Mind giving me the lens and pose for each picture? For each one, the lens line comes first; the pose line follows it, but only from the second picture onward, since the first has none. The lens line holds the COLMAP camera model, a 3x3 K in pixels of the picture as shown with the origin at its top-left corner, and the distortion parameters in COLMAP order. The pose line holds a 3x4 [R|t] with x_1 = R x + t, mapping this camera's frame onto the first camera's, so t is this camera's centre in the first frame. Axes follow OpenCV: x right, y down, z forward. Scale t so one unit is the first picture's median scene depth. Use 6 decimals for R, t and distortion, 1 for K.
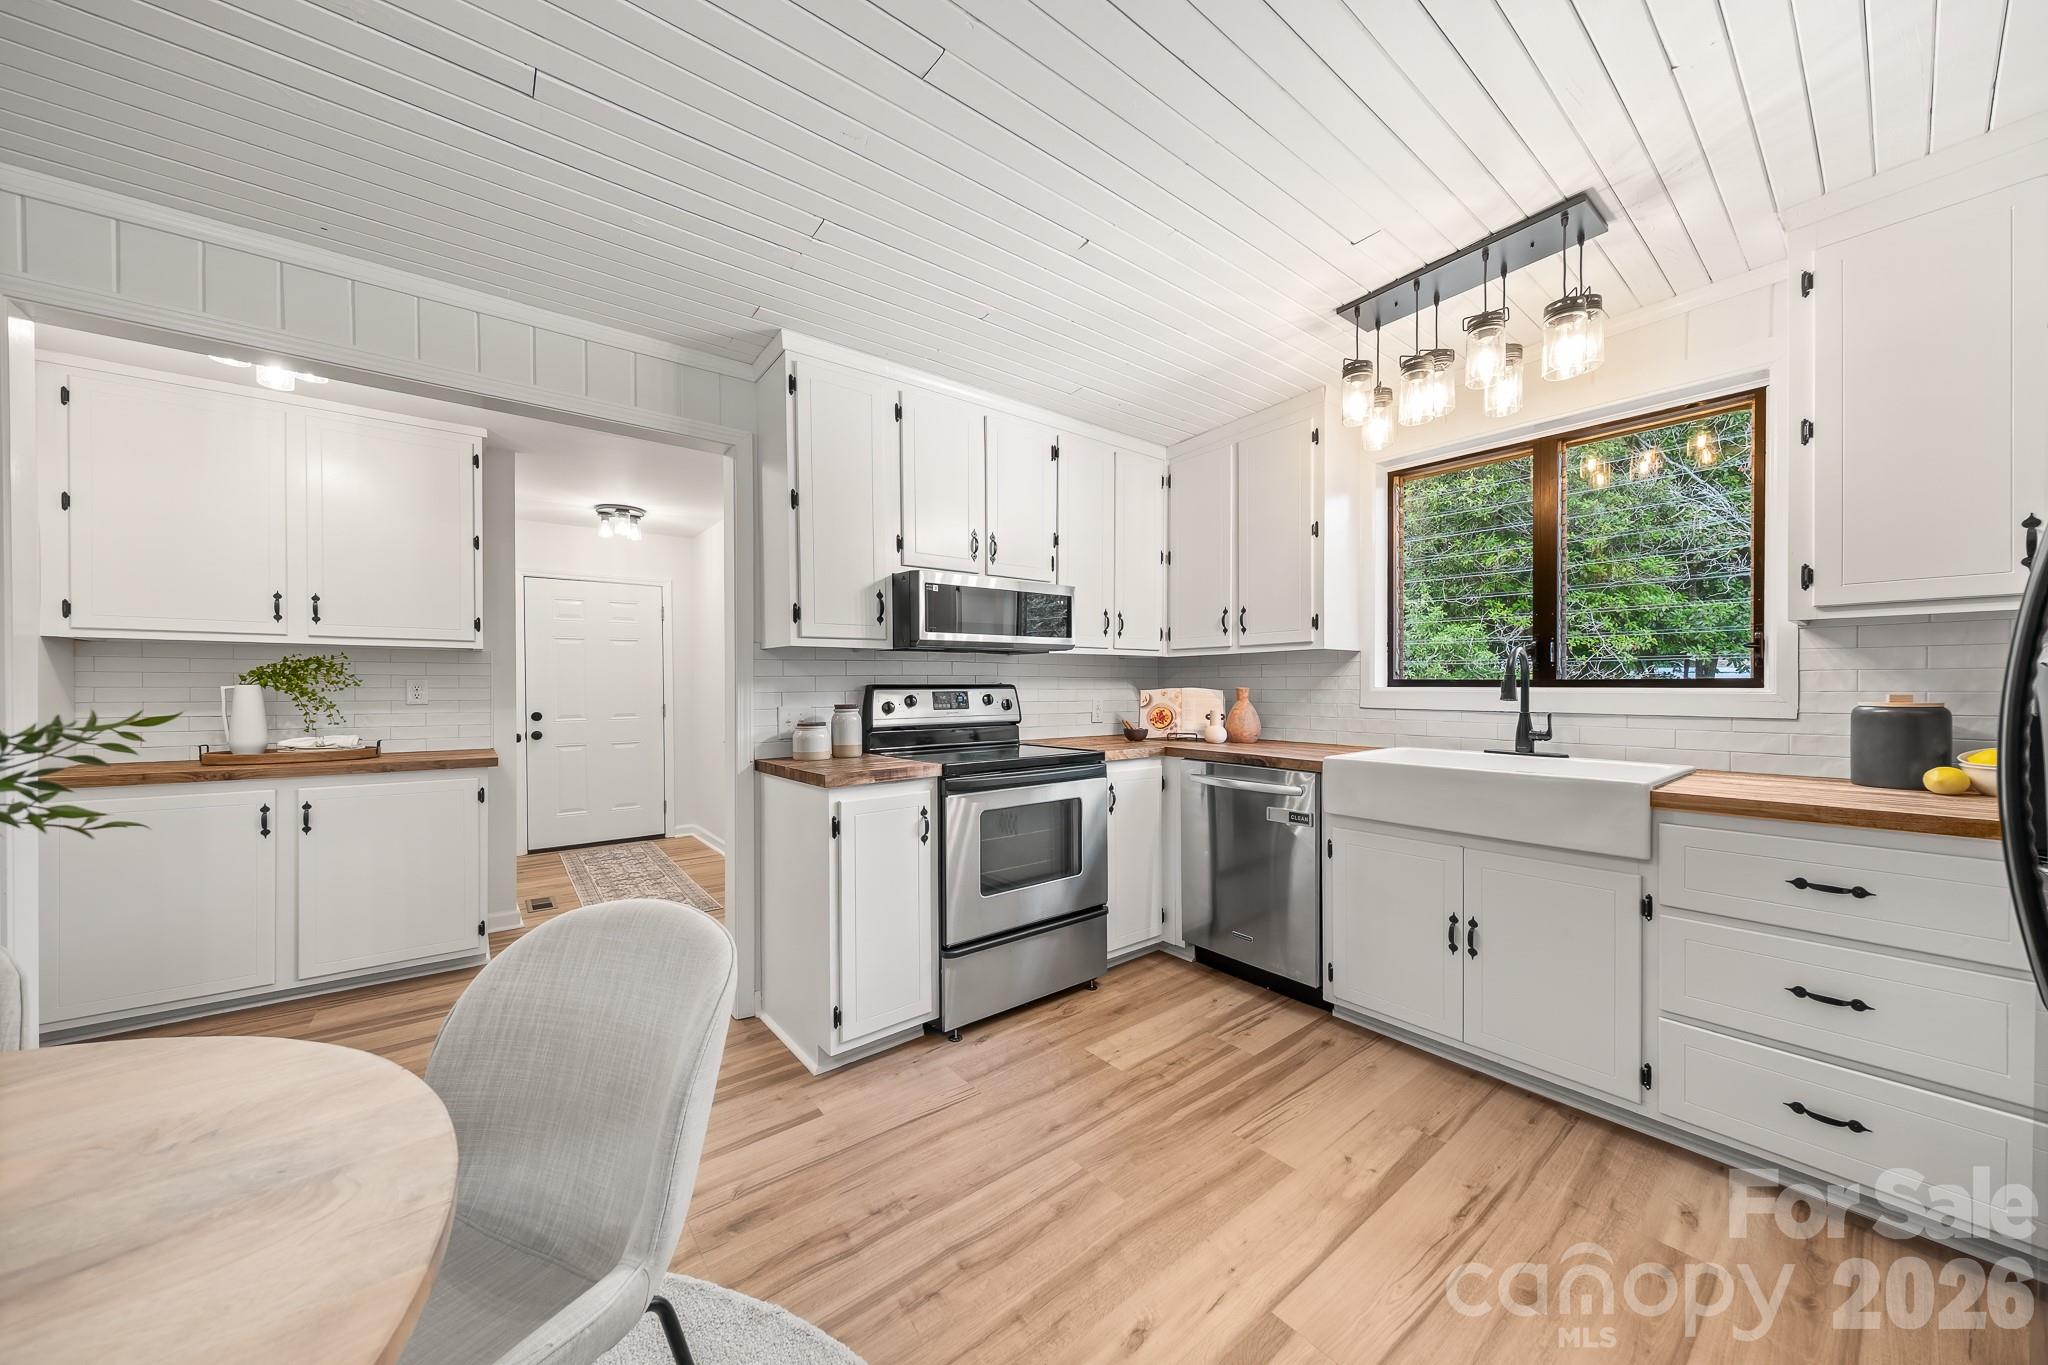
lens RADIAL K [[705.4, 0, 1025.3], [0, 705.4, 689.4], [0, 0, 1]] dist [0.005805, -0.000482]
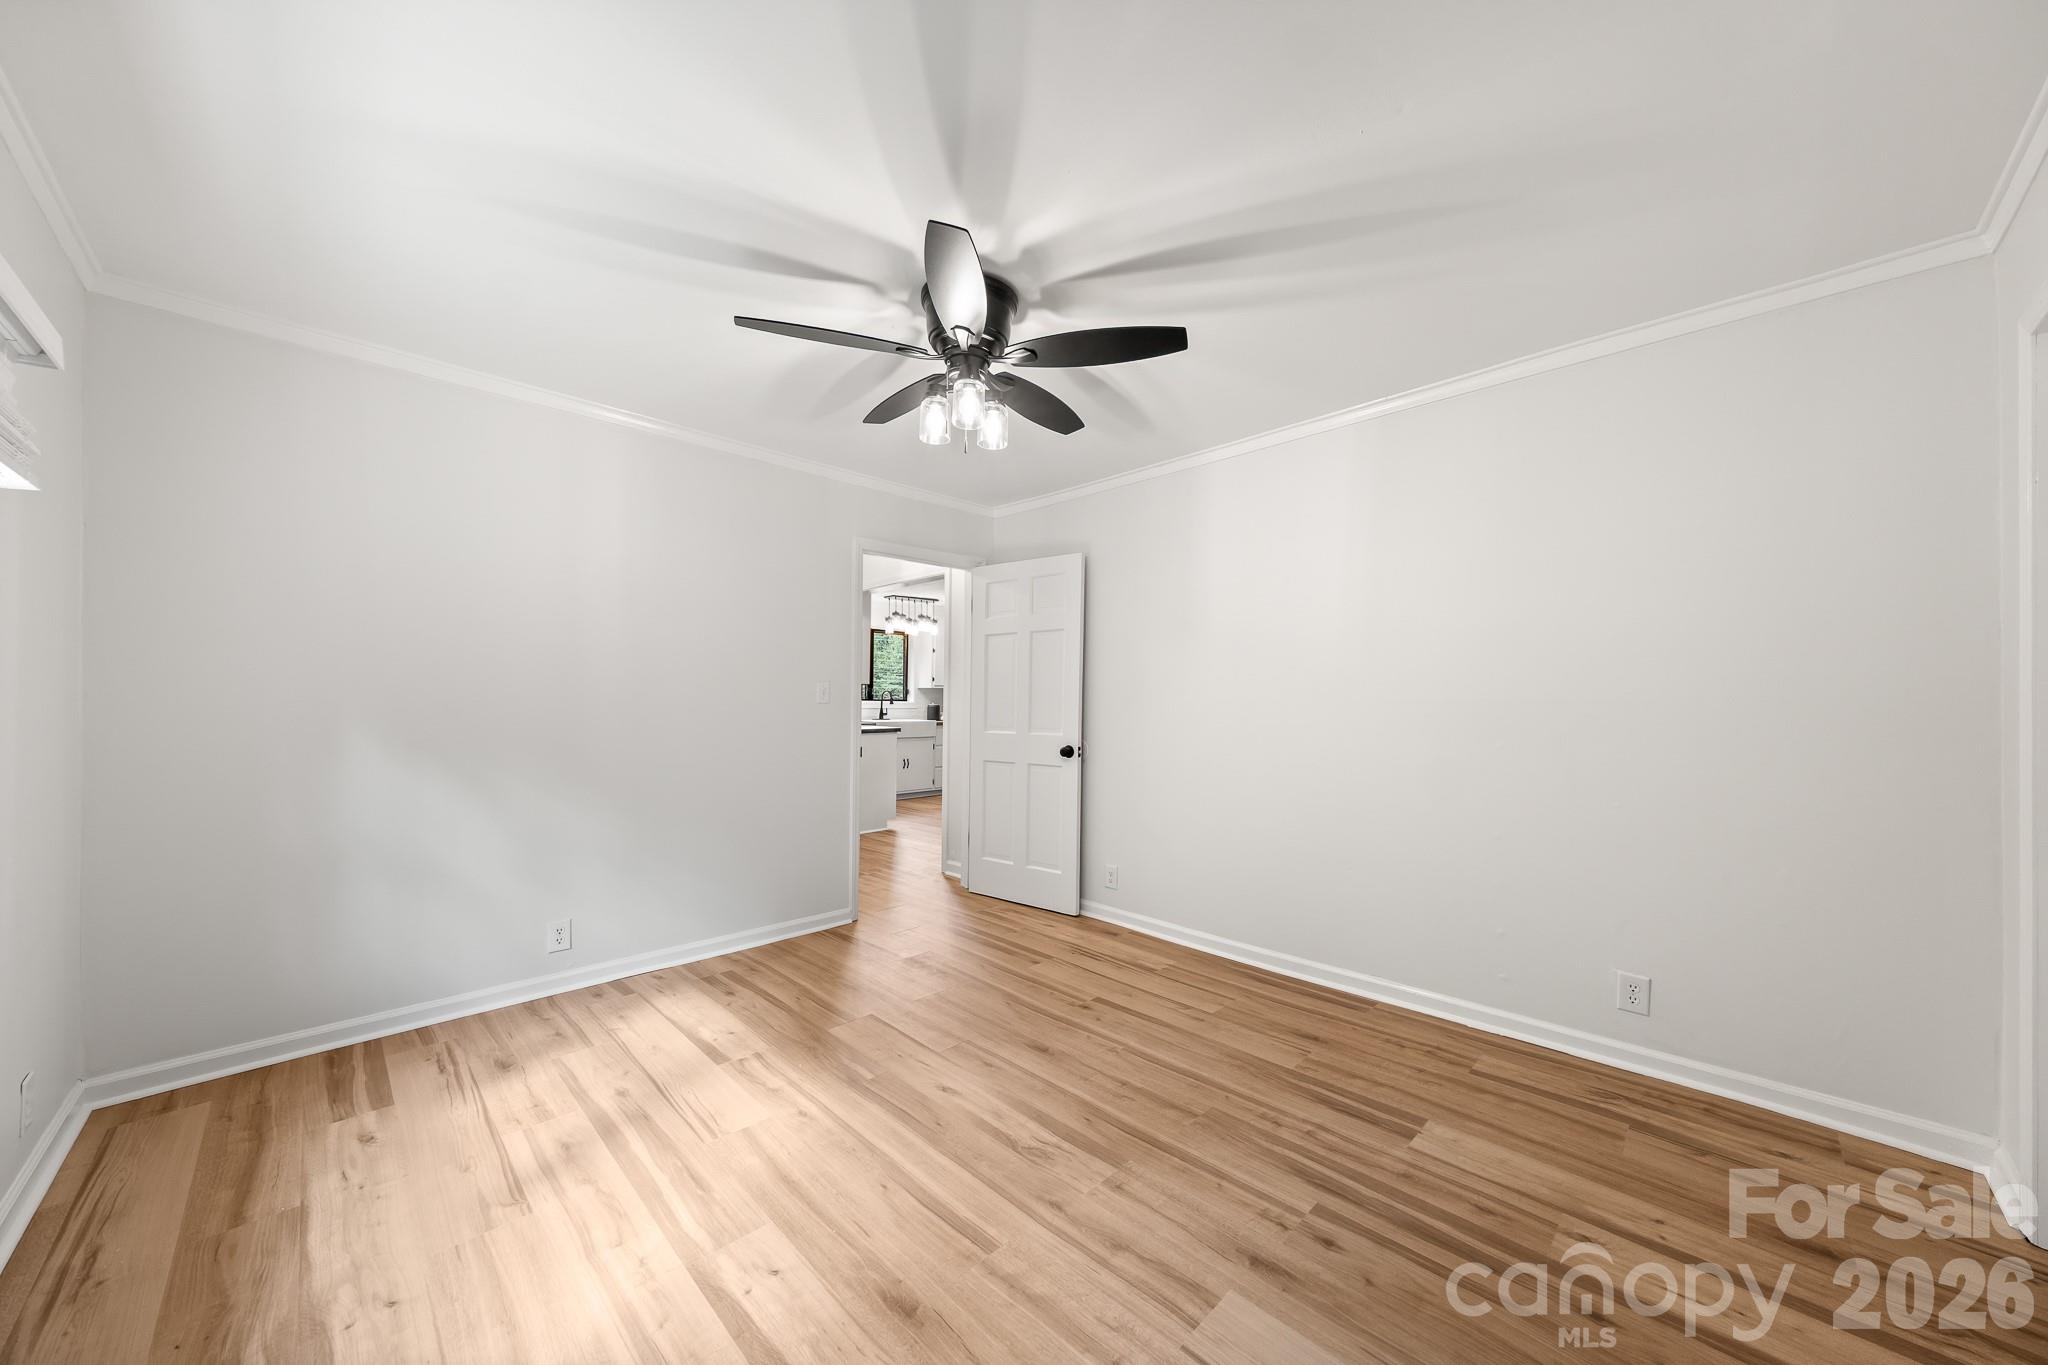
lens RADIAL K [[705.4, 0, 1033.4], [0, 705.4, 693.8], [0, 0, 1]] dist [0.005805, -0.000482]
pose [[-0.119372, 0.017299, 0.992699, -3.106017], [-0.002381, 0.999840, -0.017709, 0.024871], [-0.992847, -0.004477, -0.119312, 0.706385]]
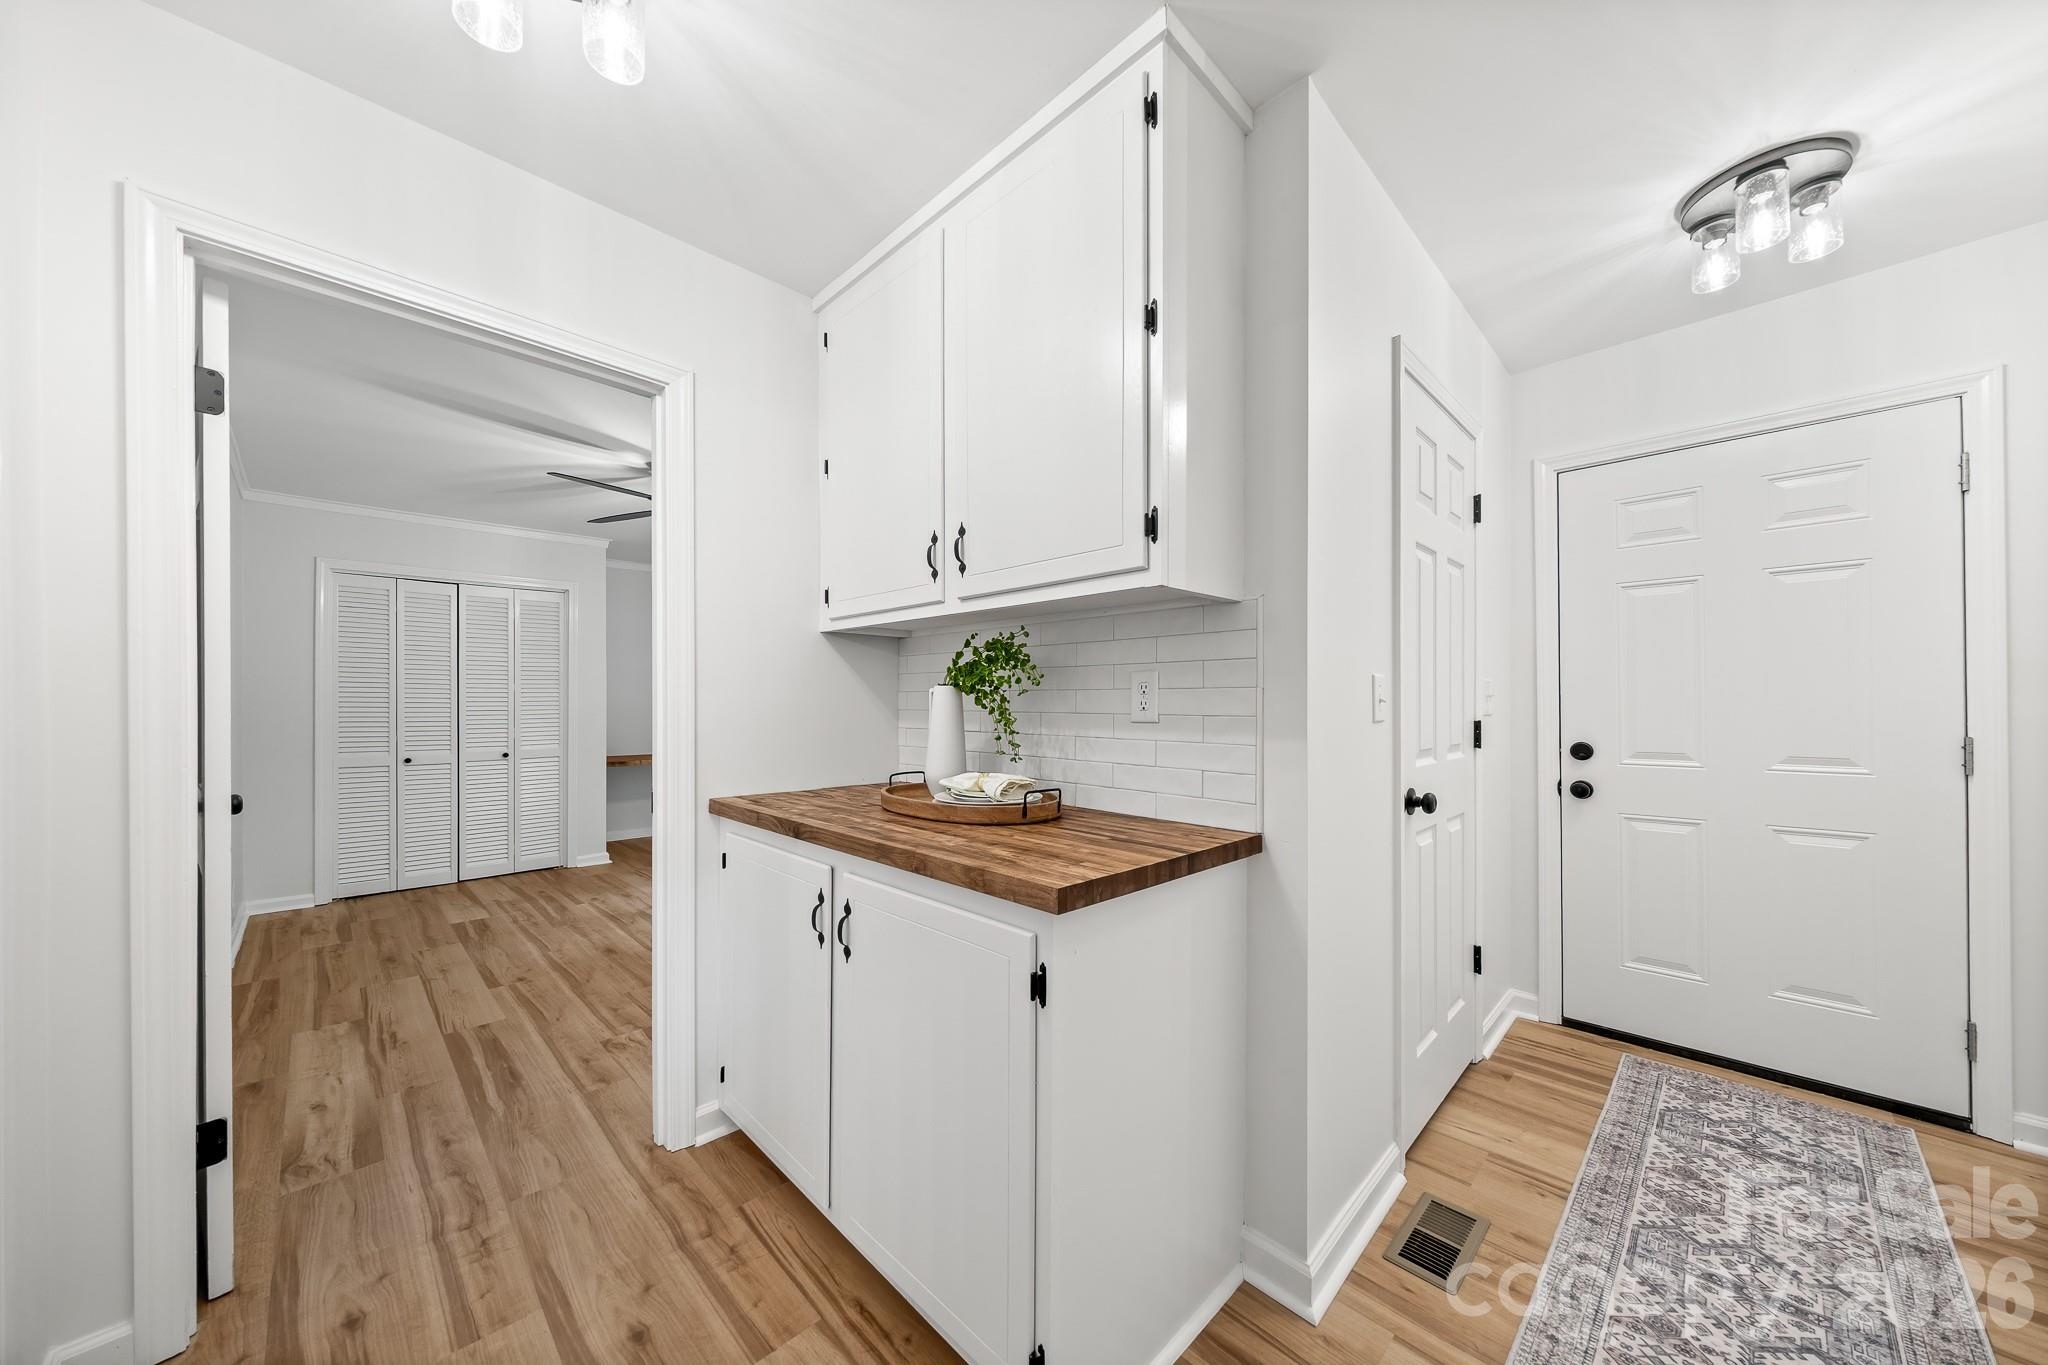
lens RADIAL K [[705.4, 0, 1028.0], [0, 705.4, 703.0], [0, 0, 1]] dist [0.005805, -0.000482]
pose [[0.114364, 0.002500, -0.993436, -0.550183], [-0.002321, 0.999995, 0.002249, 0.010357], [0.993436, 0.002049, 0.114369, 1.254077]]
